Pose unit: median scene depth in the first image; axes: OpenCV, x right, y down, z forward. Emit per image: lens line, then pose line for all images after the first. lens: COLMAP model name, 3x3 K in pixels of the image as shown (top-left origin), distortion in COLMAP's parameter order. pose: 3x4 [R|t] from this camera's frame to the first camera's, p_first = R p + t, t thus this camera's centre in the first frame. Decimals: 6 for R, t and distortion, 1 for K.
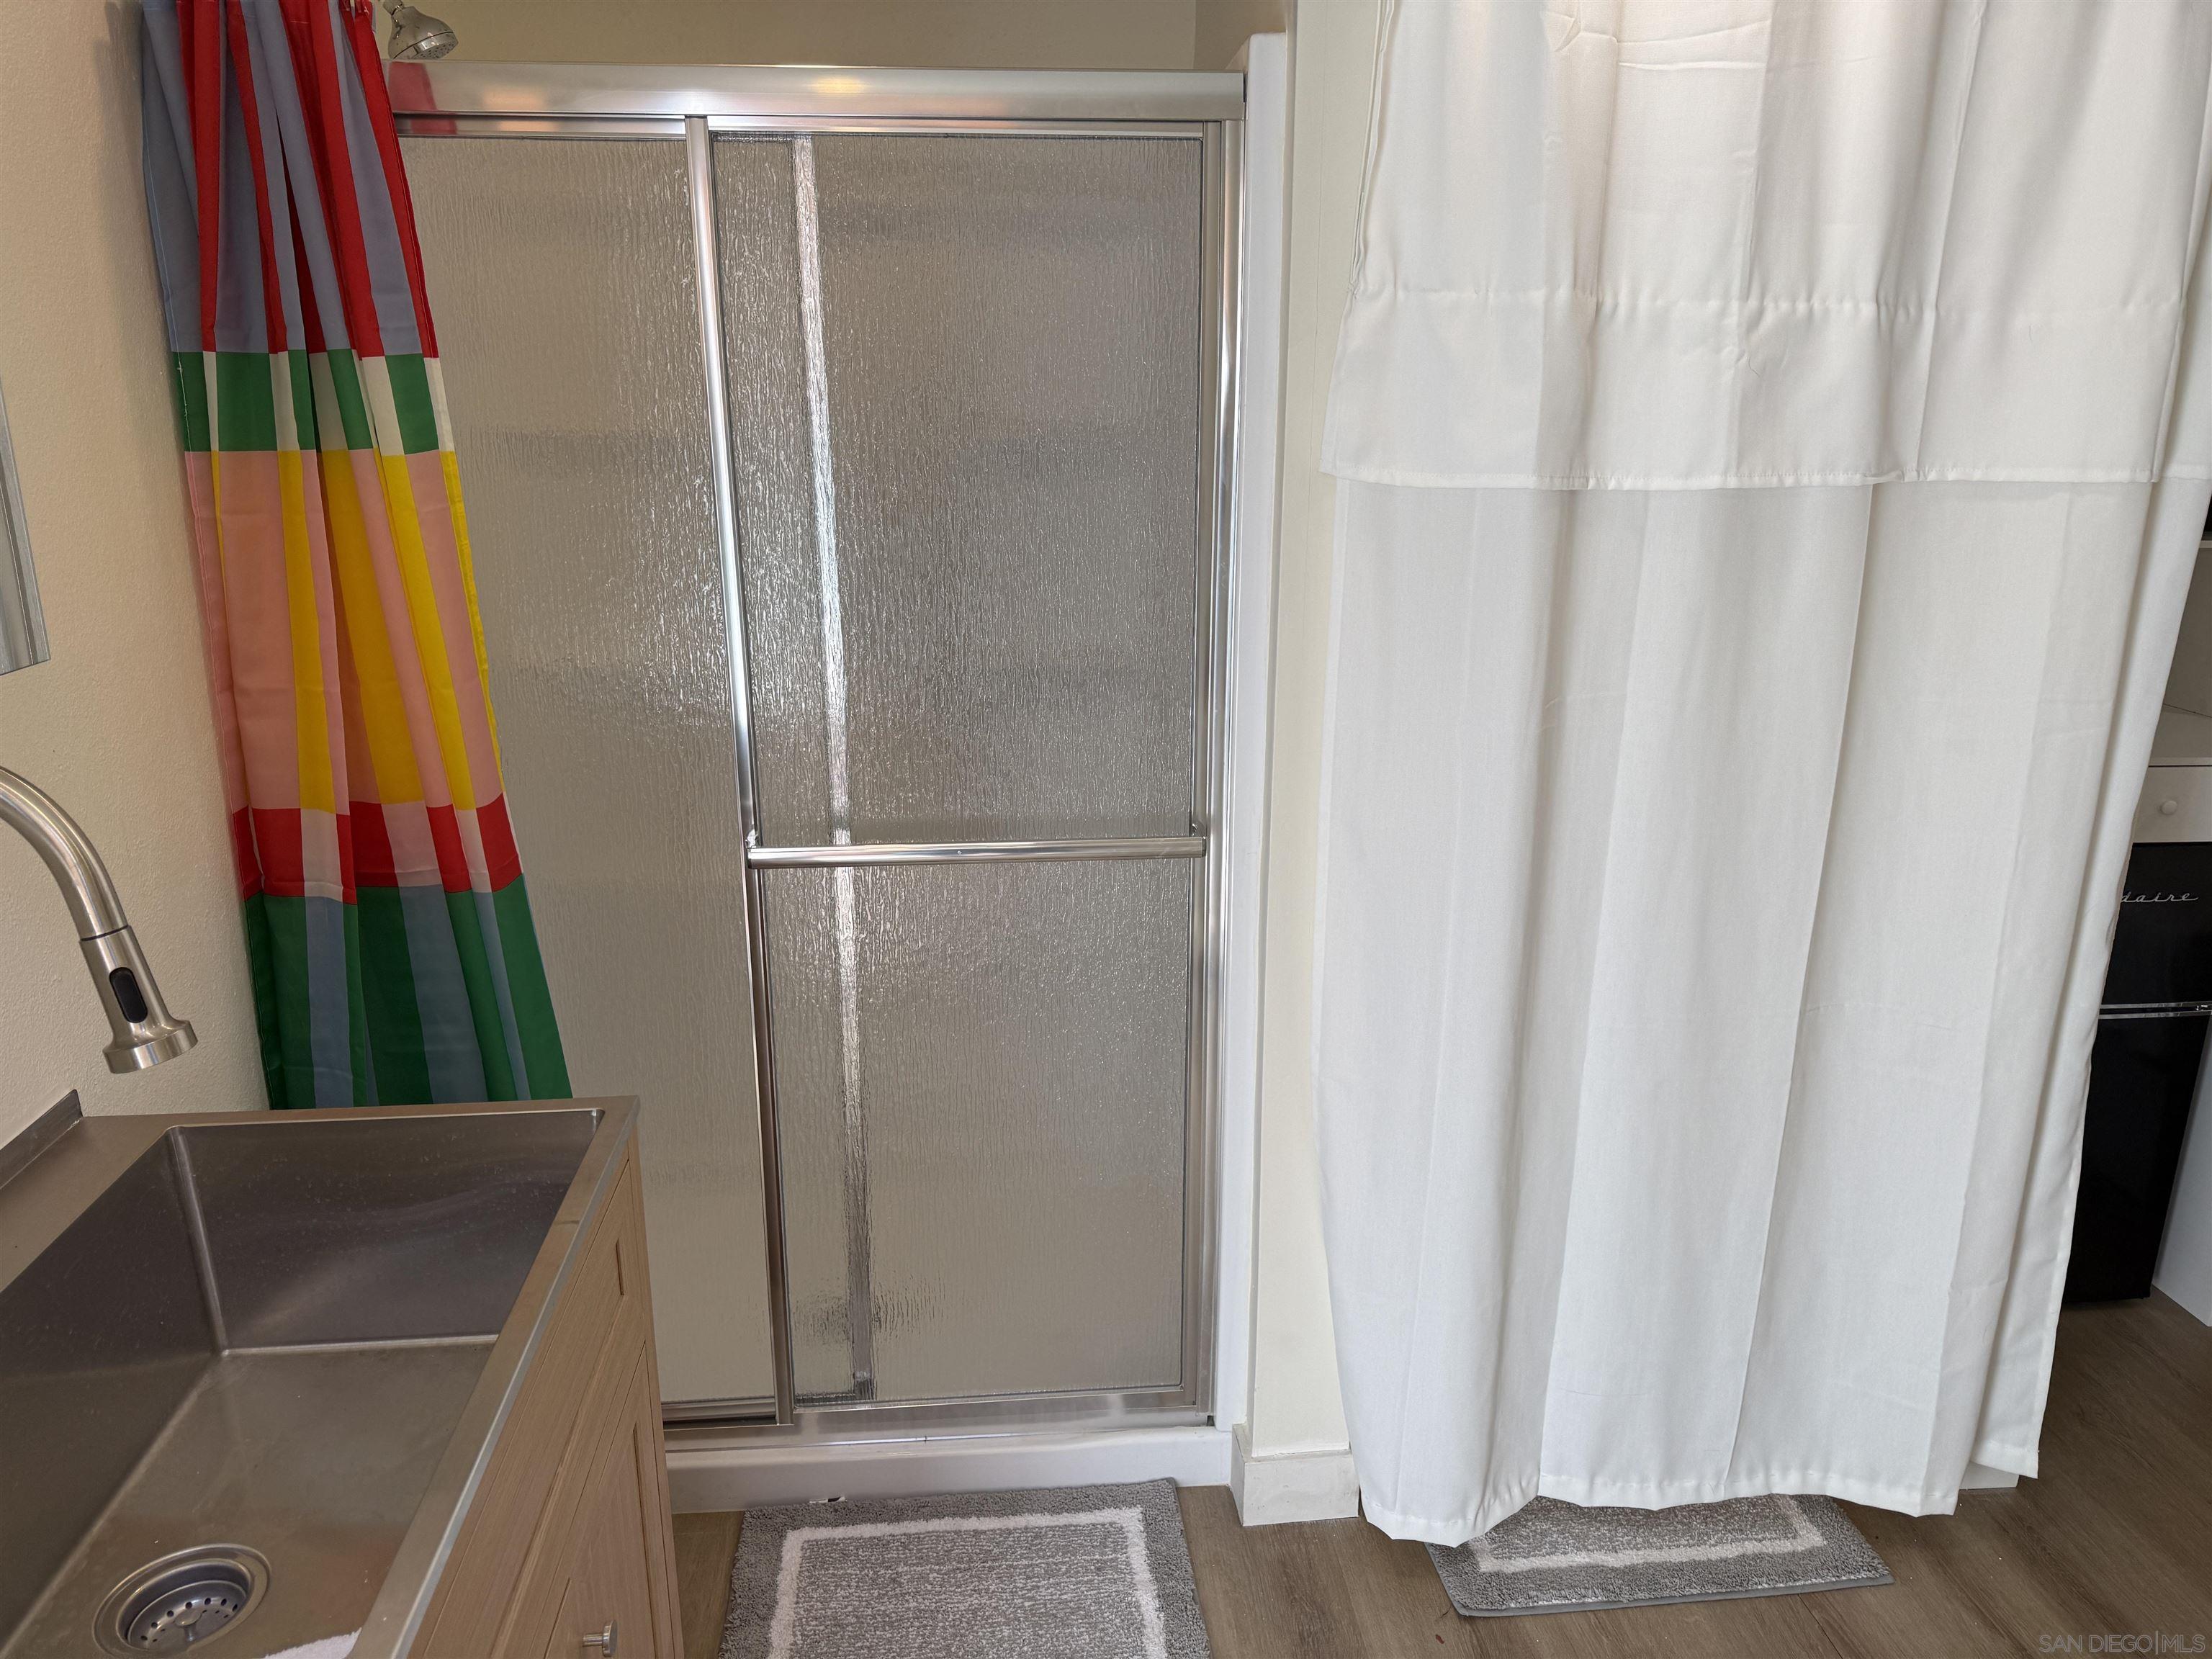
lens RADIAL K [[1557.2, 0, 1105.2], [0, 1557.2, 841.9], [0, 0, 1]] dist [0.059556, -0.067747]
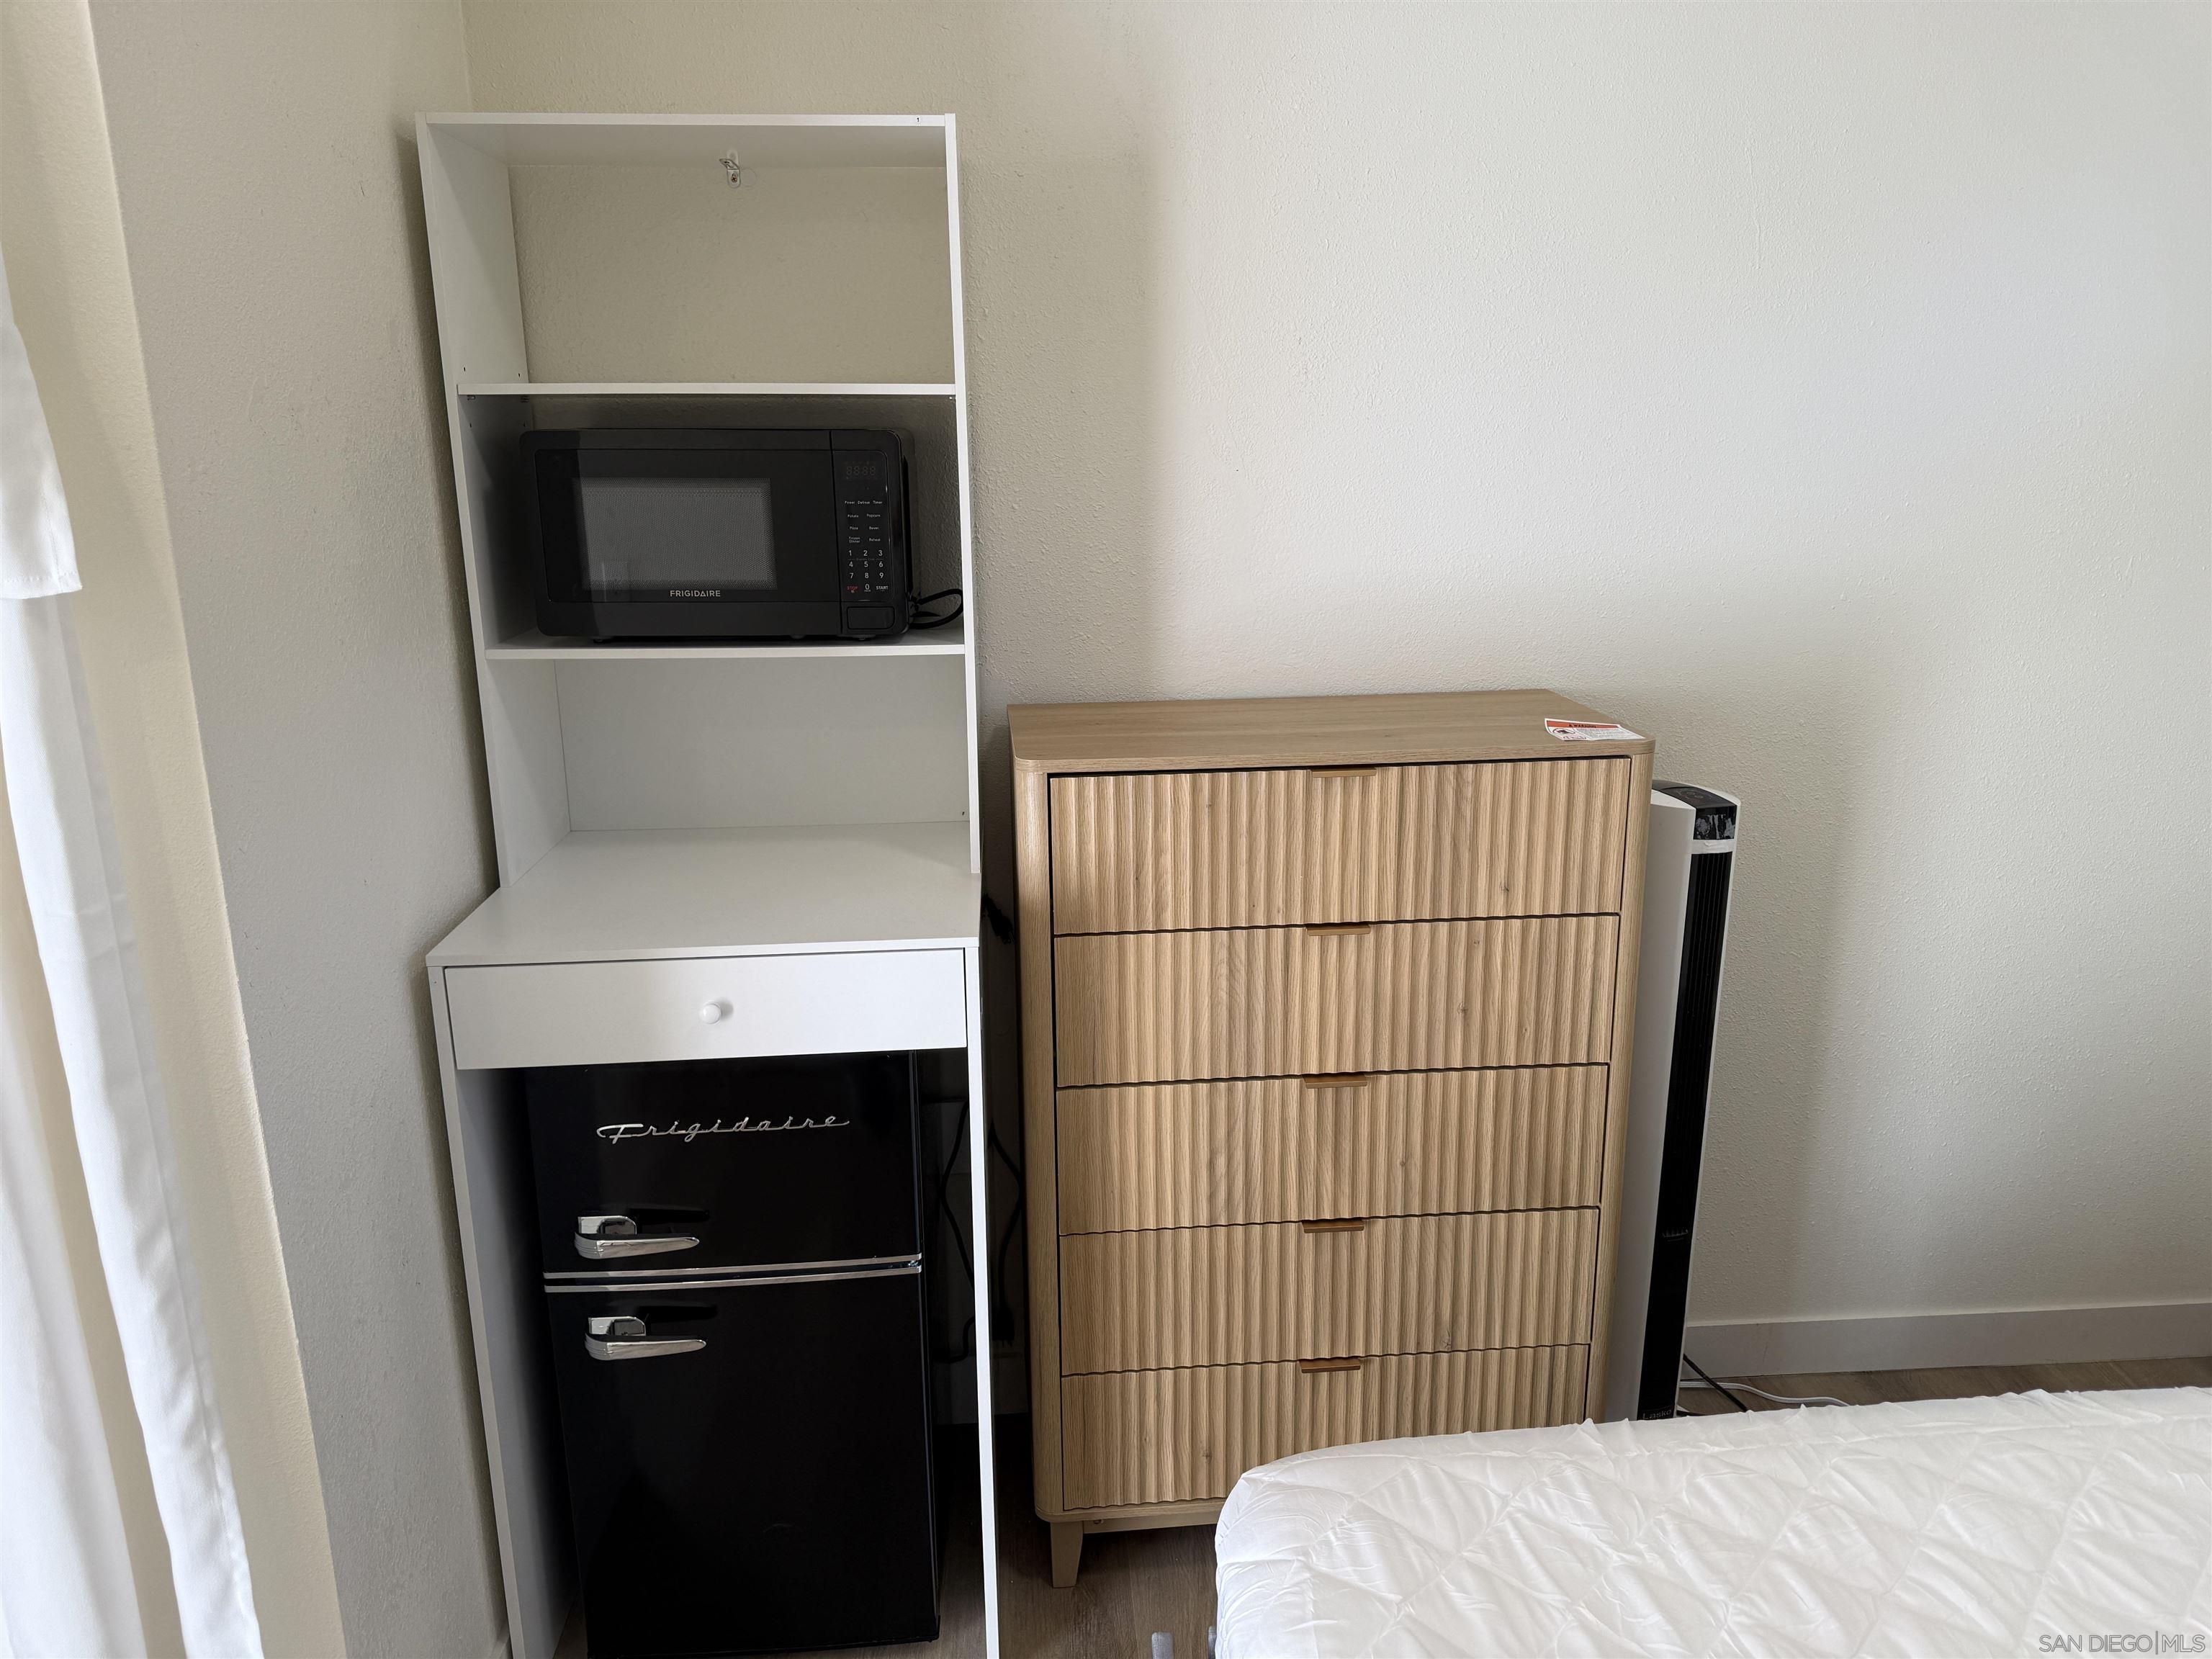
lens RADIAL K [[1557.2, 0, 1148.0], [0, 1557.2, 836.5], [0, 0, 1]] dist [0.059556, -0.067747]
pose [[0.999795, -0.015635, -0.012862, 1.055410], [0.015215, 0.999366, -0.032174, -0.091976], [0.013357, 0.031972, 0.999400, 0.319610]]
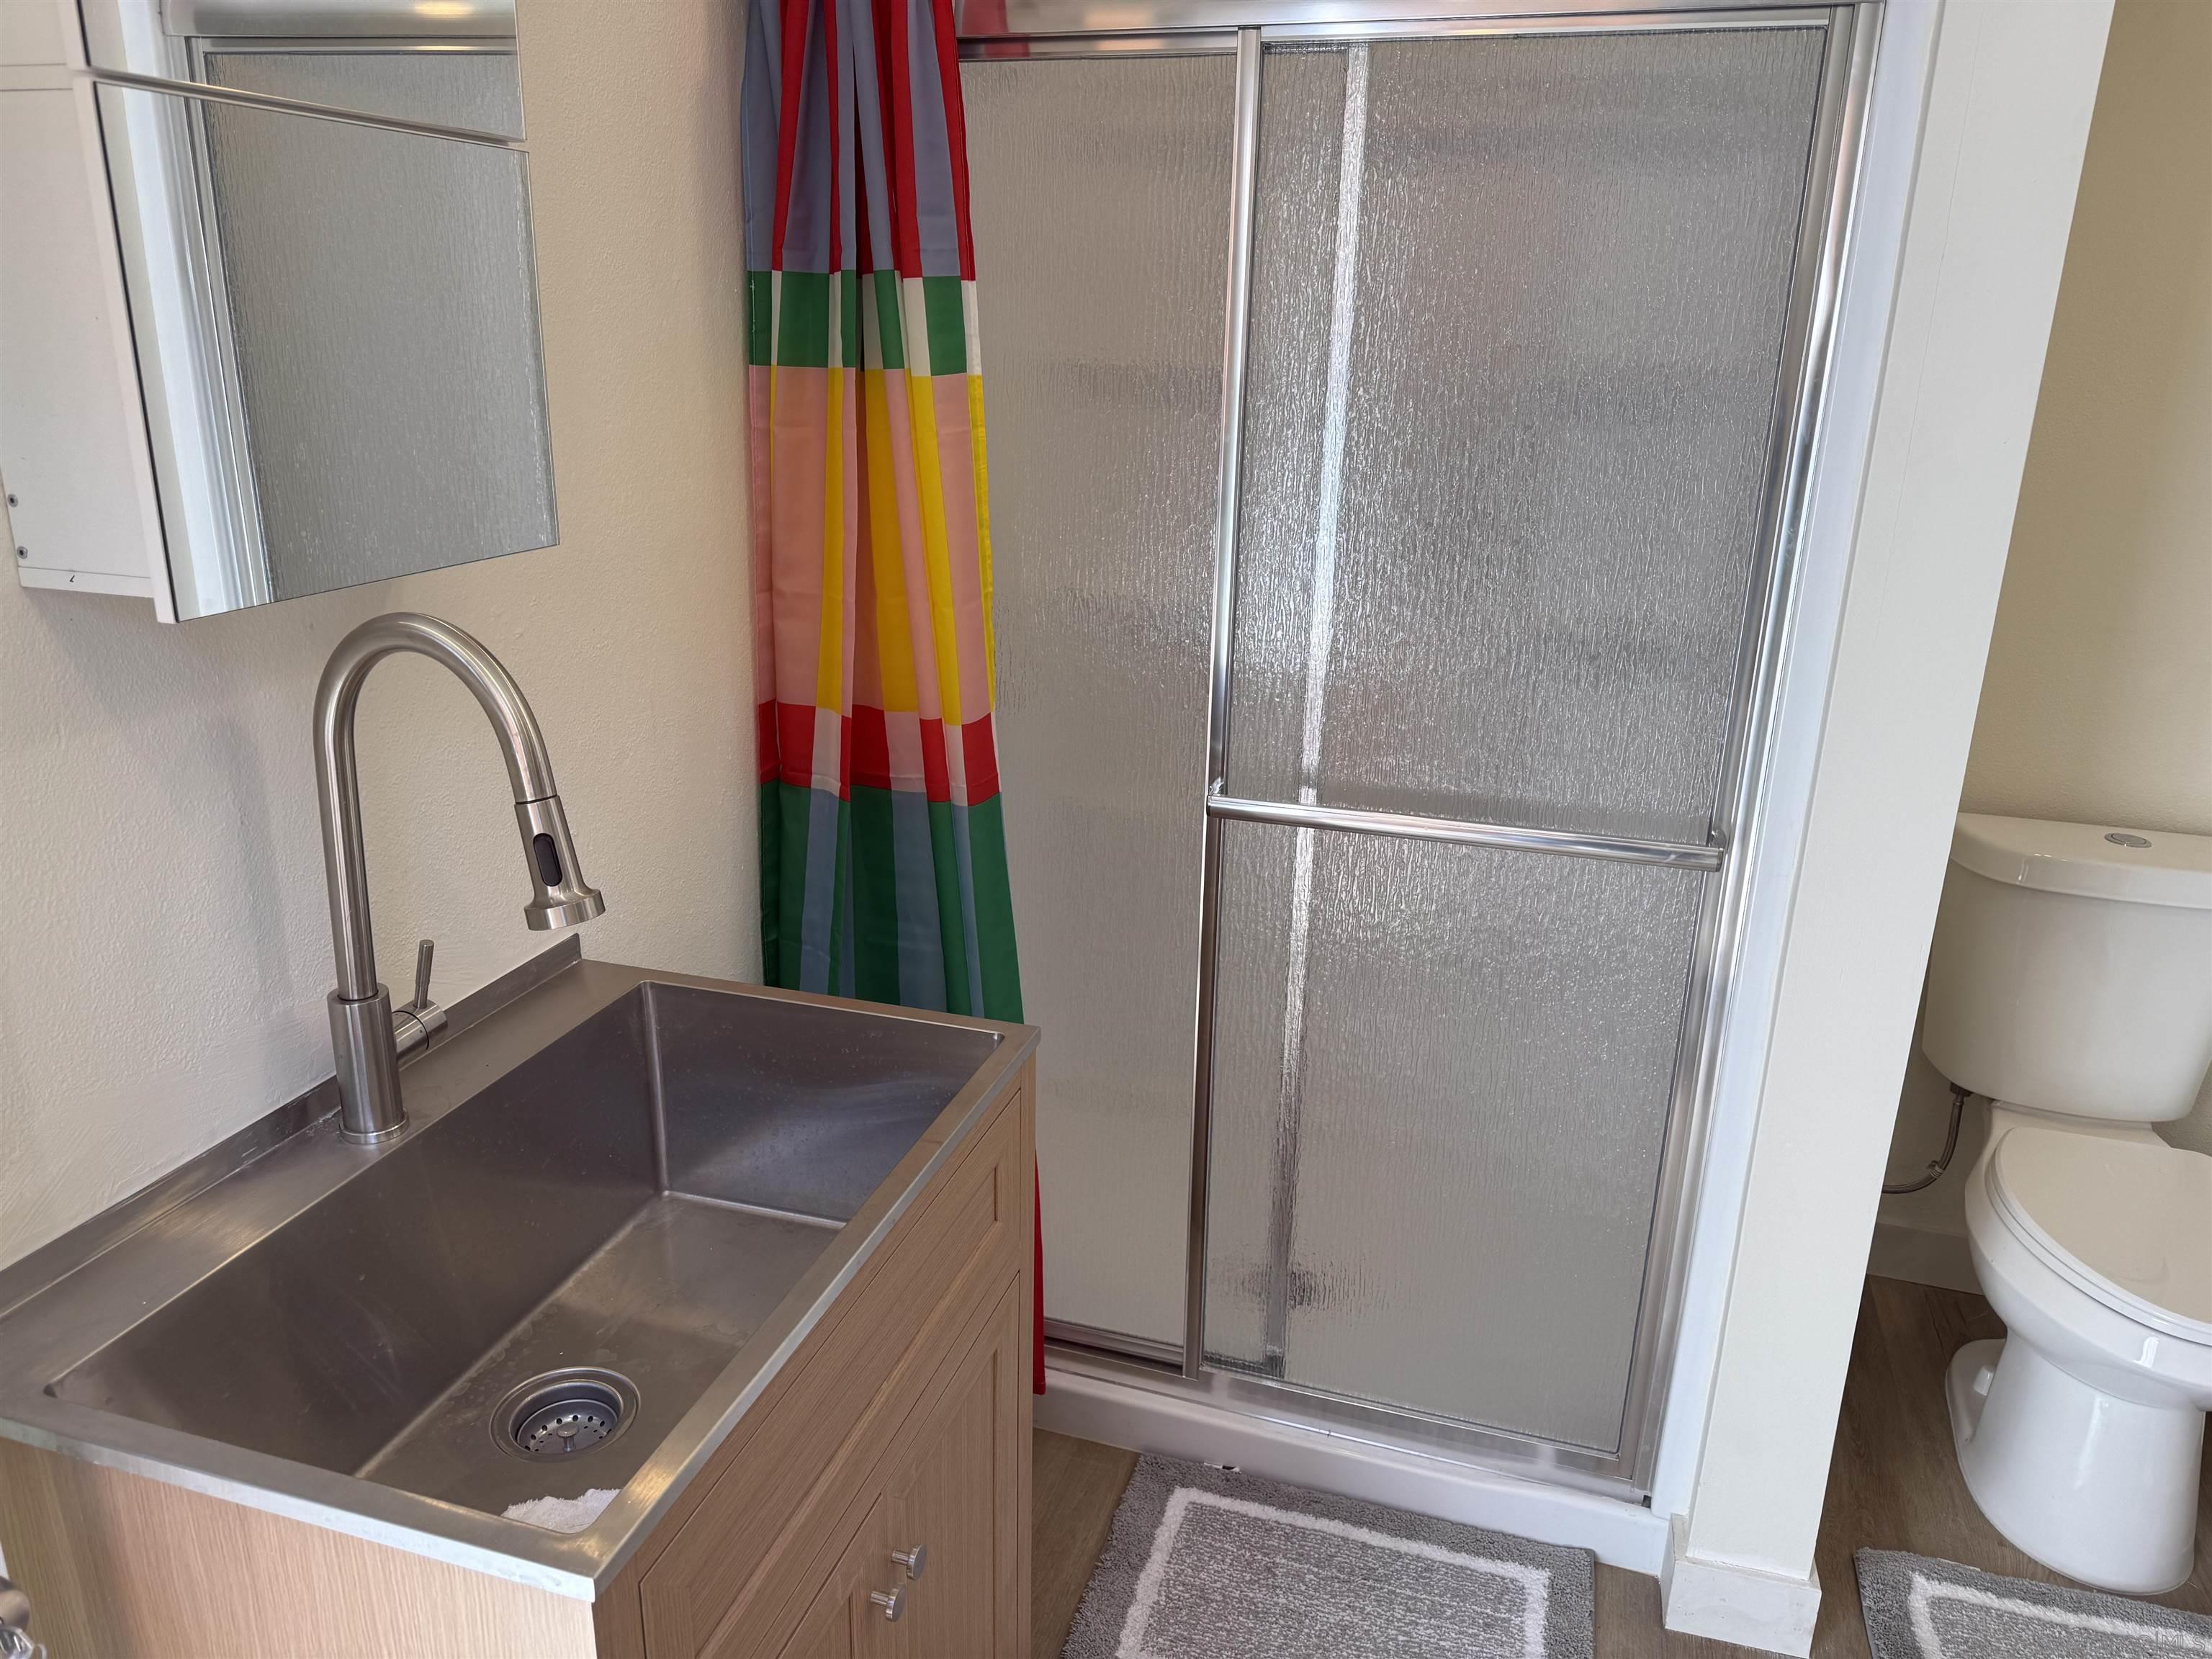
lens RADIAL K [[1557.2, 0, 1118.2], [0, 1557.2, 832.5], [0, 0, 1]] dist [0.059556, -0.067747]
pose [[0.926181, 0.135705, -0.351814, 0.058658], [-0.127225, 0.990749, 0.047231, -0.010871], [0.354968, 0.001015, 0.934878, 0.068880]]
